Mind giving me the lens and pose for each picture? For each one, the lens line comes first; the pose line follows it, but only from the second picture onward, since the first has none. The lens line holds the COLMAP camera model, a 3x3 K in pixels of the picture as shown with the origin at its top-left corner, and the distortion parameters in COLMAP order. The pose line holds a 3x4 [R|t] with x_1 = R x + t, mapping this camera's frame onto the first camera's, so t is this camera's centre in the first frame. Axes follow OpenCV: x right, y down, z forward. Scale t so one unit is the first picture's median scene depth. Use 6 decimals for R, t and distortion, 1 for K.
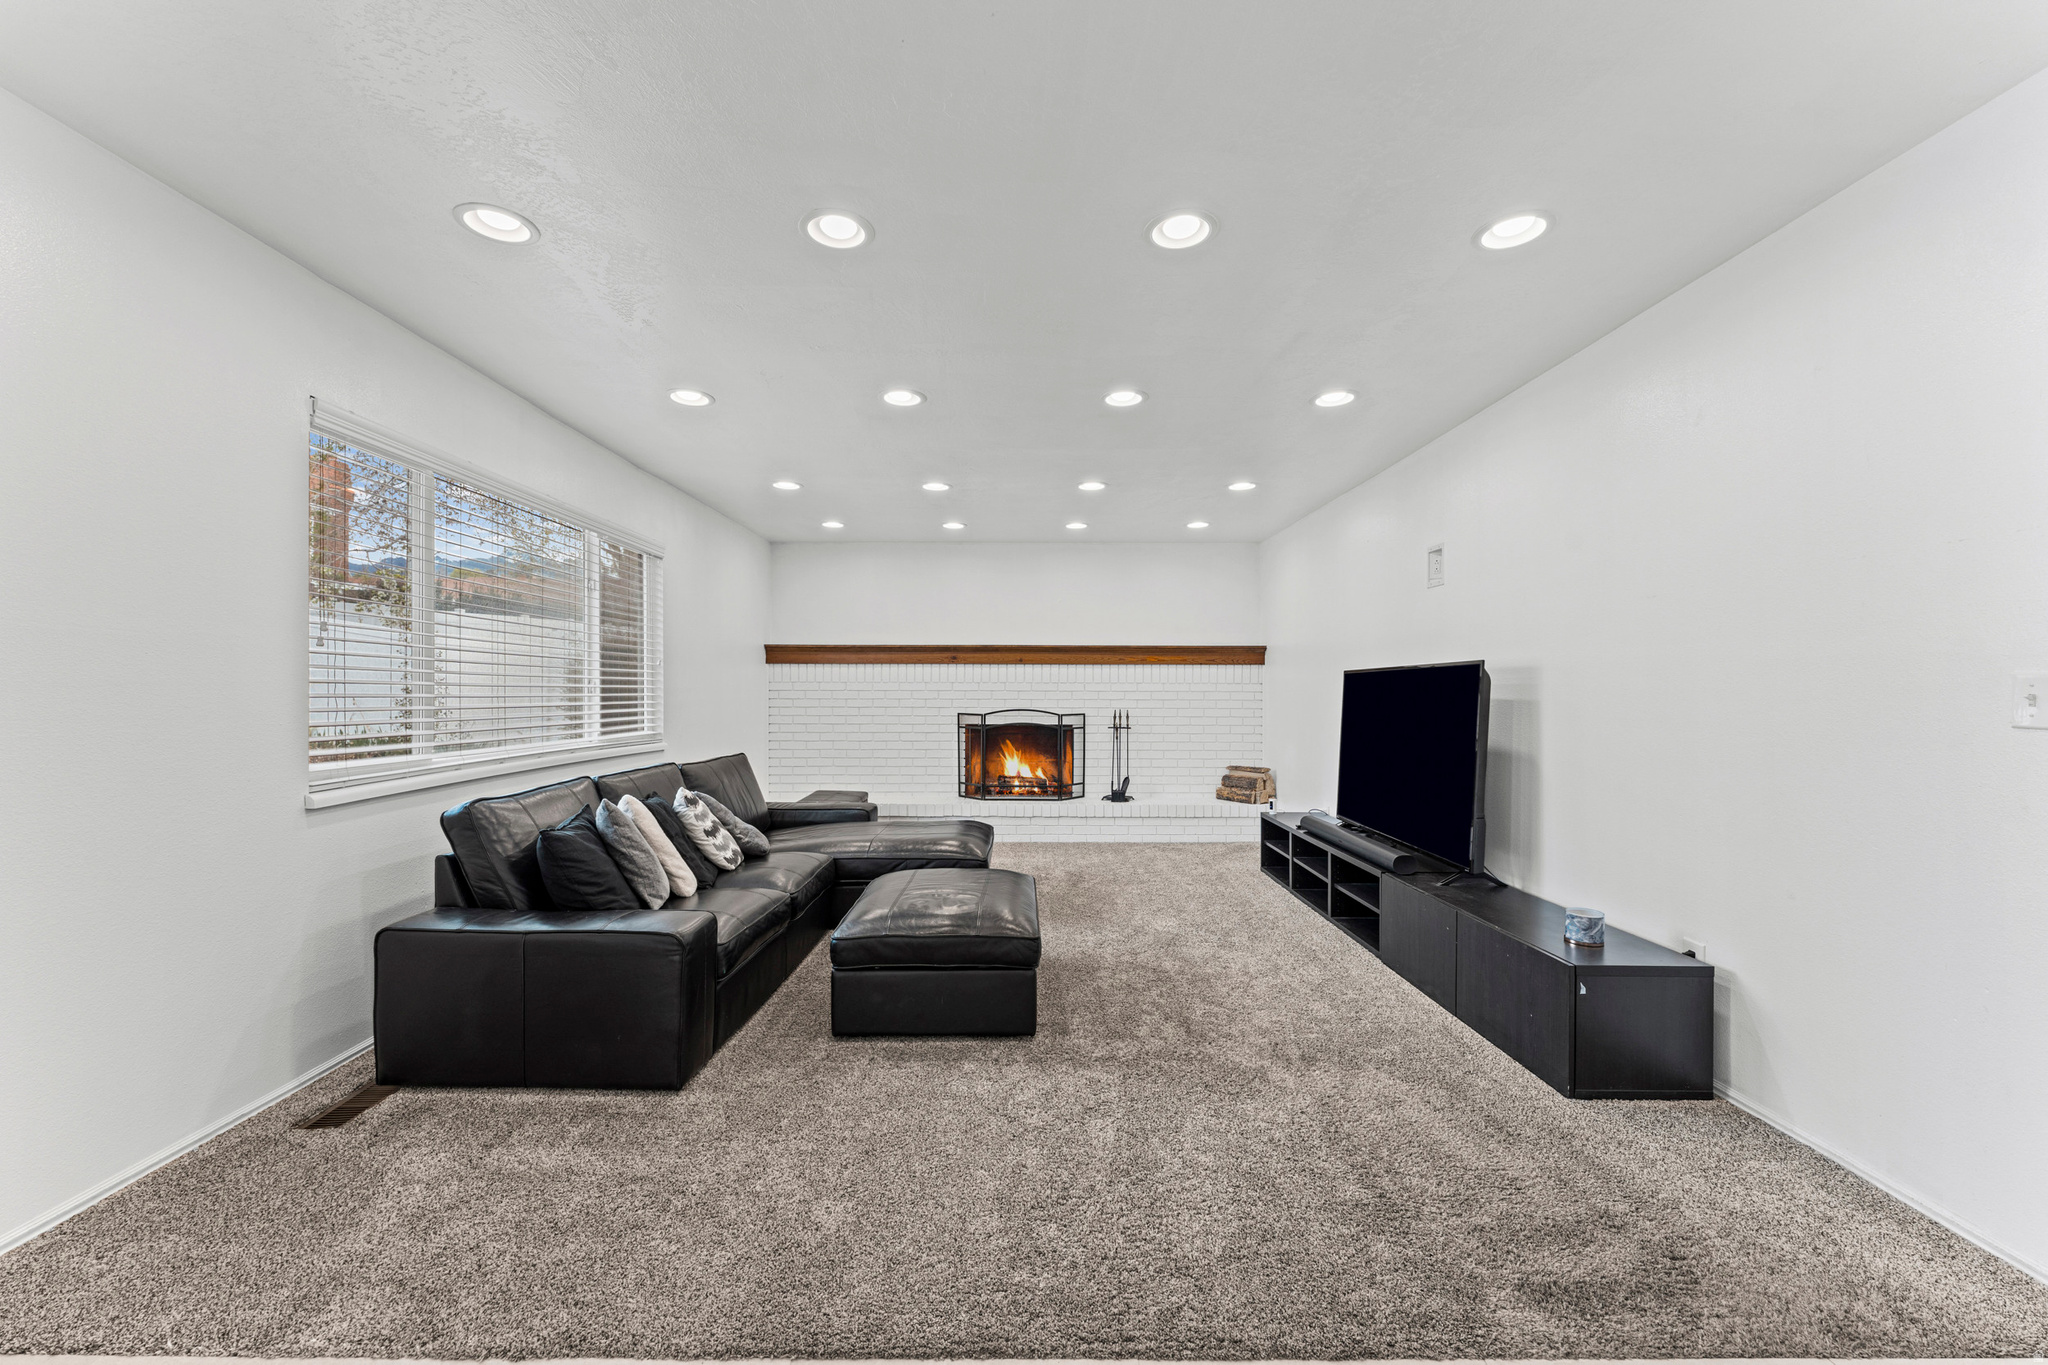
lens RADIAL K [[821.4, 0, 1024.3], [0, 821.4, 680.2], [0, 0, 1]] dist [0.000543, -0.001756]
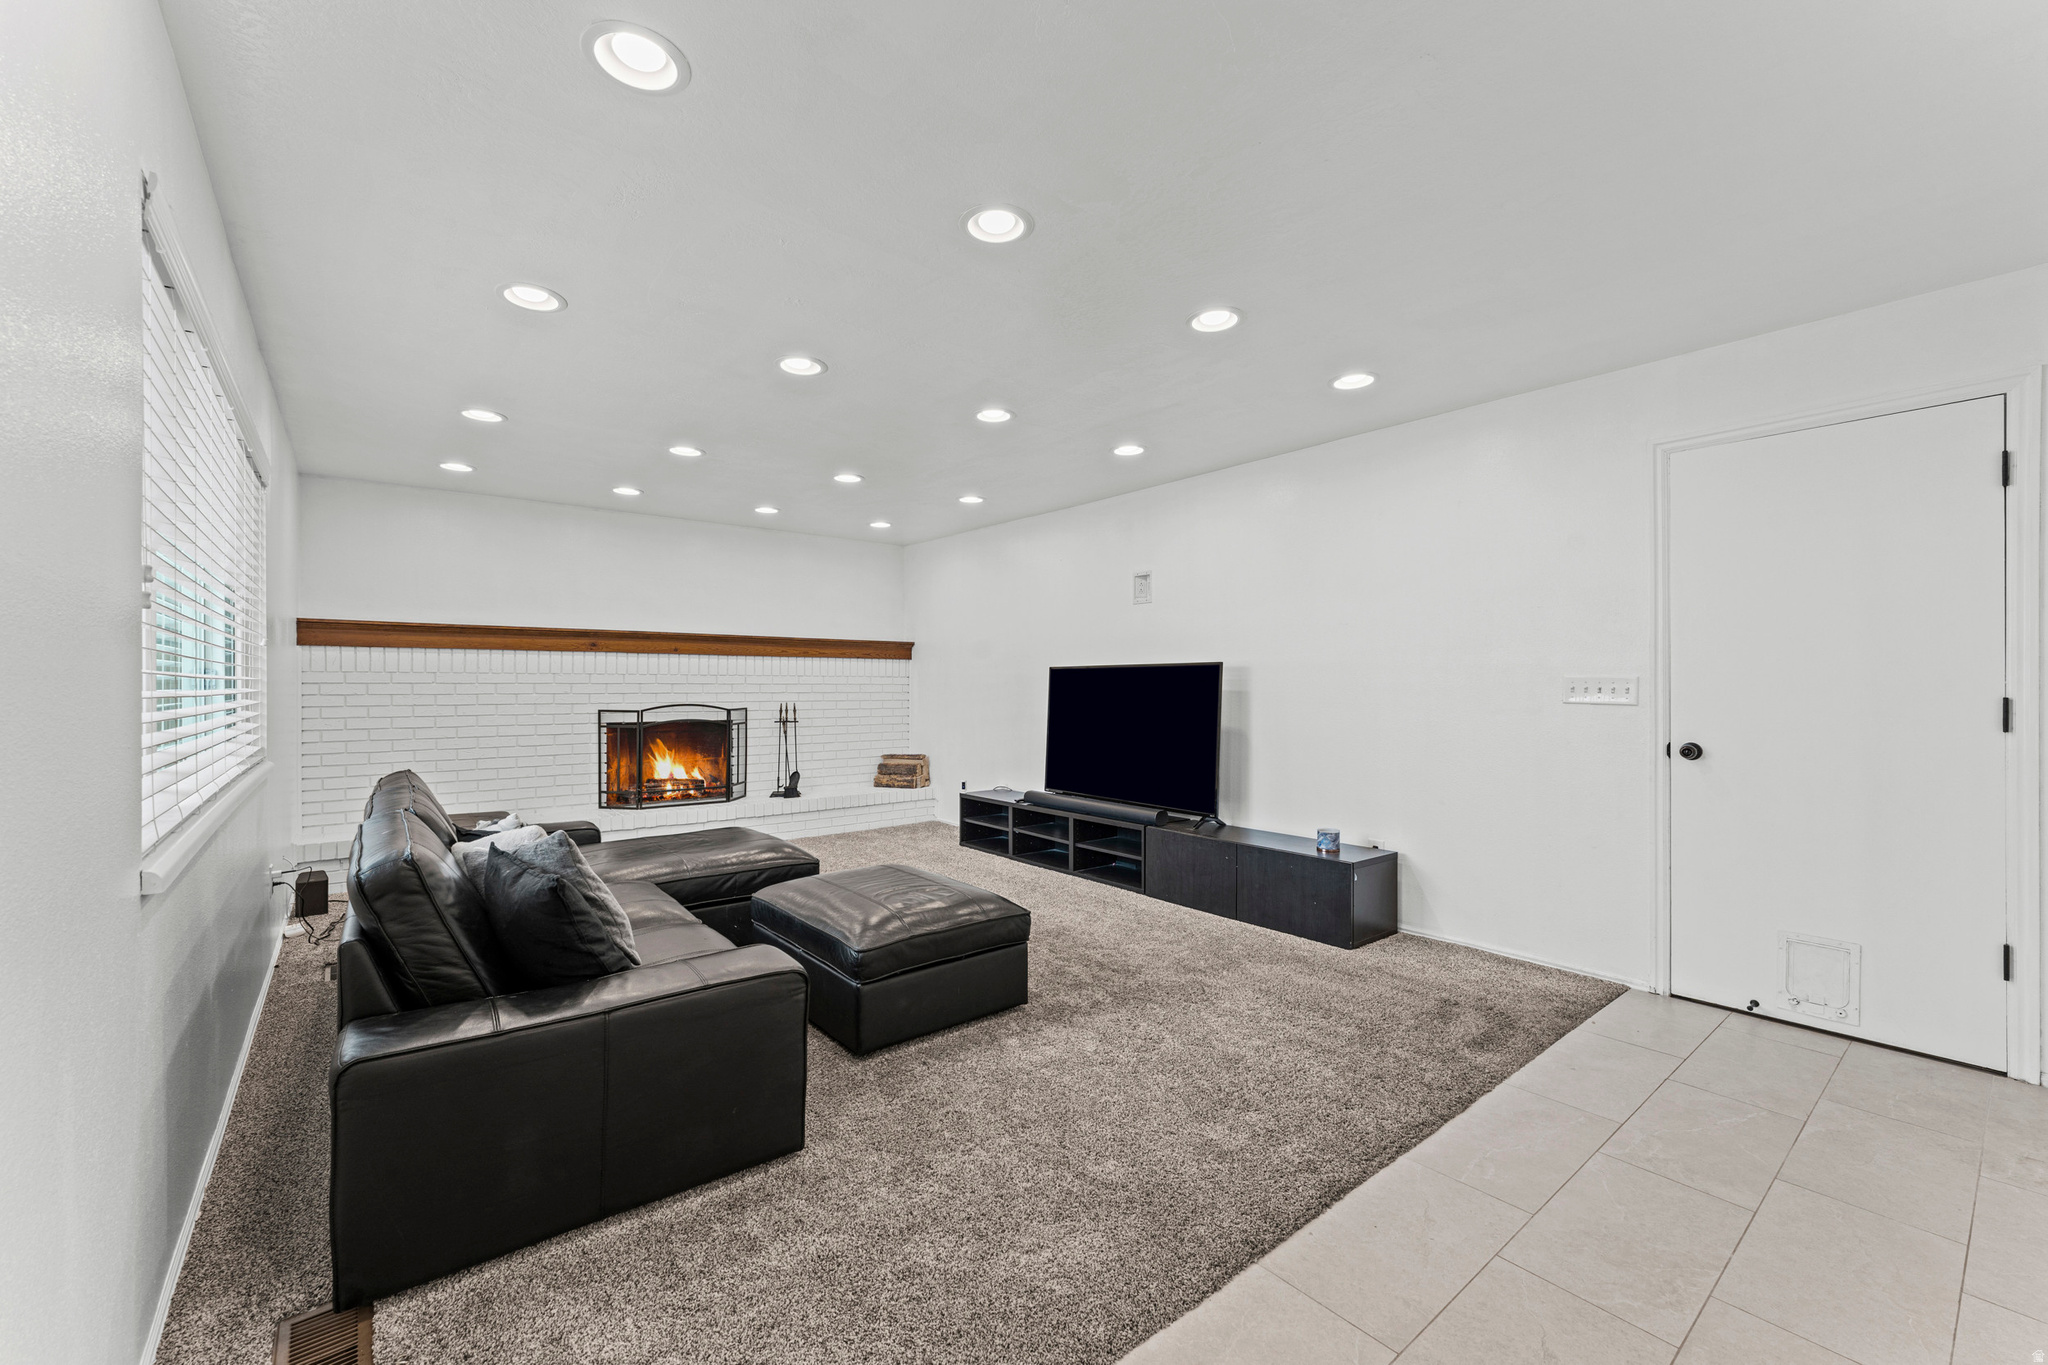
lens RADIAL K [[821.4, 0, 1019.5], [0, 821.4, 688.3], [0, 0, 1]] dist [0.000543, -0.001756]
pose [[0.782094, -0.003632, 0.623150, -0.278121], [-0.008617, 0.999824, 0.016644, -0.000216], [-0.623101, -0.018387, 0.781925, 0.068914]]
